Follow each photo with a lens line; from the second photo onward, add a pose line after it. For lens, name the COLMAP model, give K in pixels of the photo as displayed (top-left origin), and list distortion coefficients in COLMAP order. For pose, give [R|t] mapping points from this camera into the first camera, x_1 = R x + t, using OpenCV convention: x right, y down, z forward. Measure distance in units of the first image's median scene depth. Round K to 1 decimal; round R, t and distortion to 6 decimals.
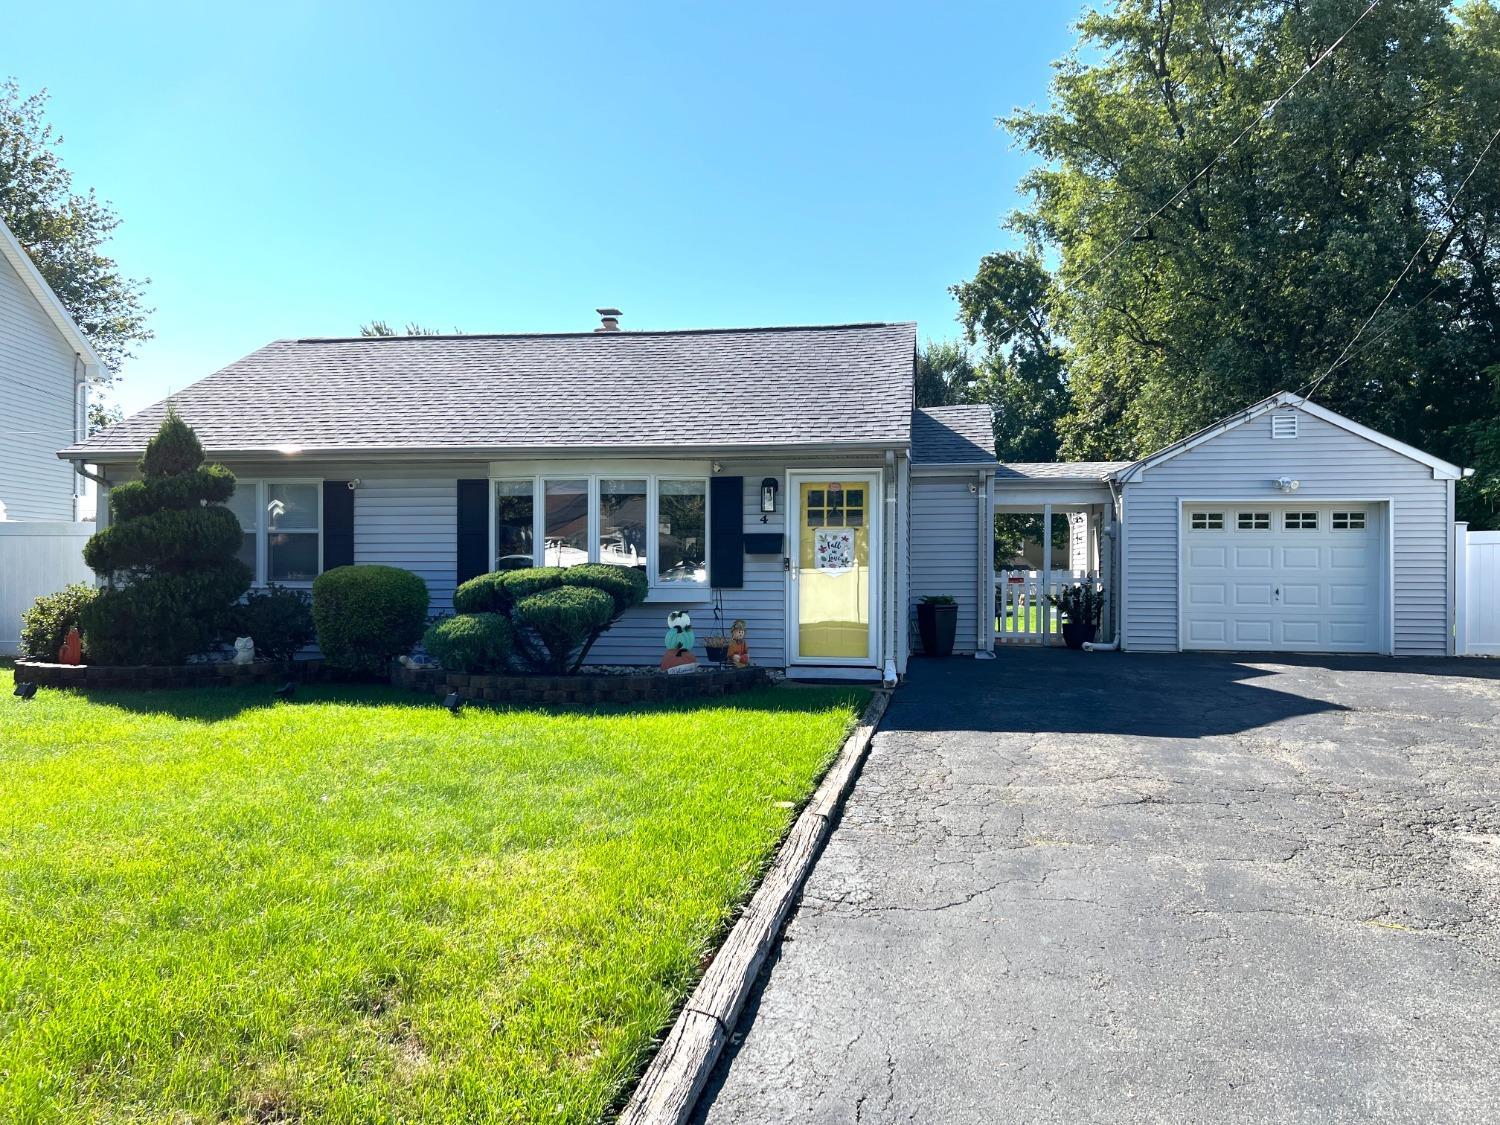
lens RADIAL K [[1137.8, 0, 744.6], [0, 1137.8, 570.7], [0, 0, 1]] dist [0.013882, 0.002598]
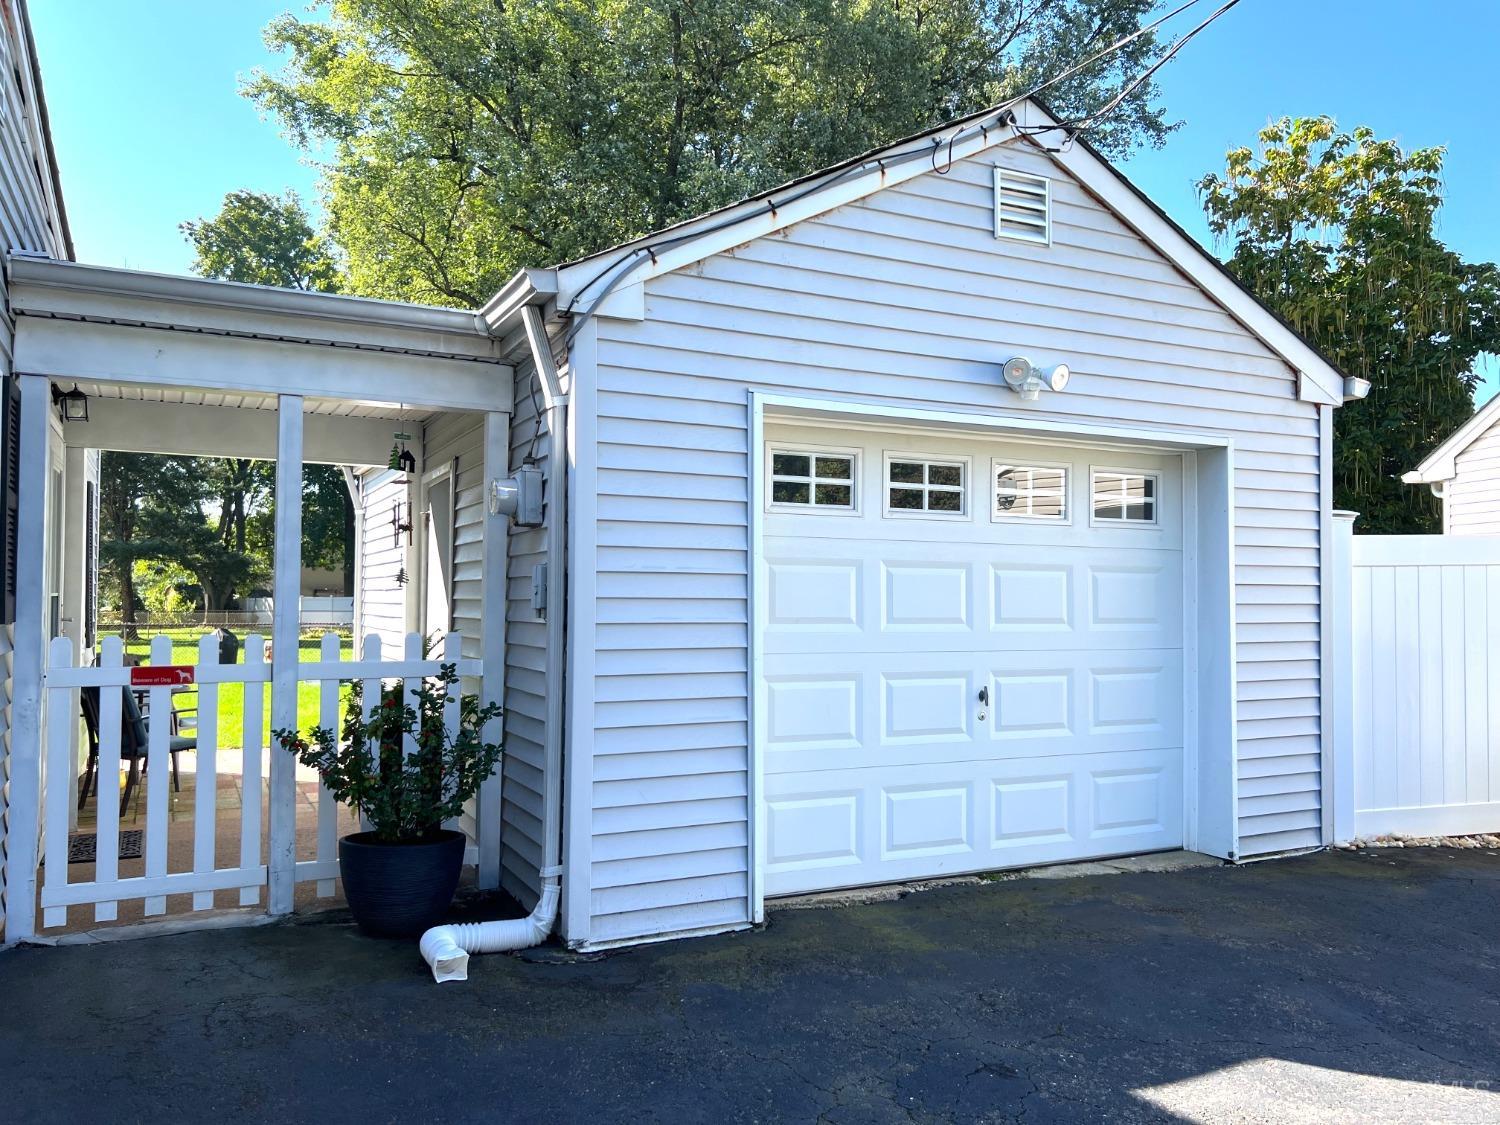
lens RADIAL K [[1137.8, 0, 743.8], [0, 1137.8, 571.3], [0, 0, 1]] dist [0.013882, 0.002598]
pose [[0.813552, 0.012872, 0.581350, 0.208610], [-0.002342, 0.999819, -0.018861, -0.012345], [-0.581488, 0.013983, 0.813435, 0.758003]]
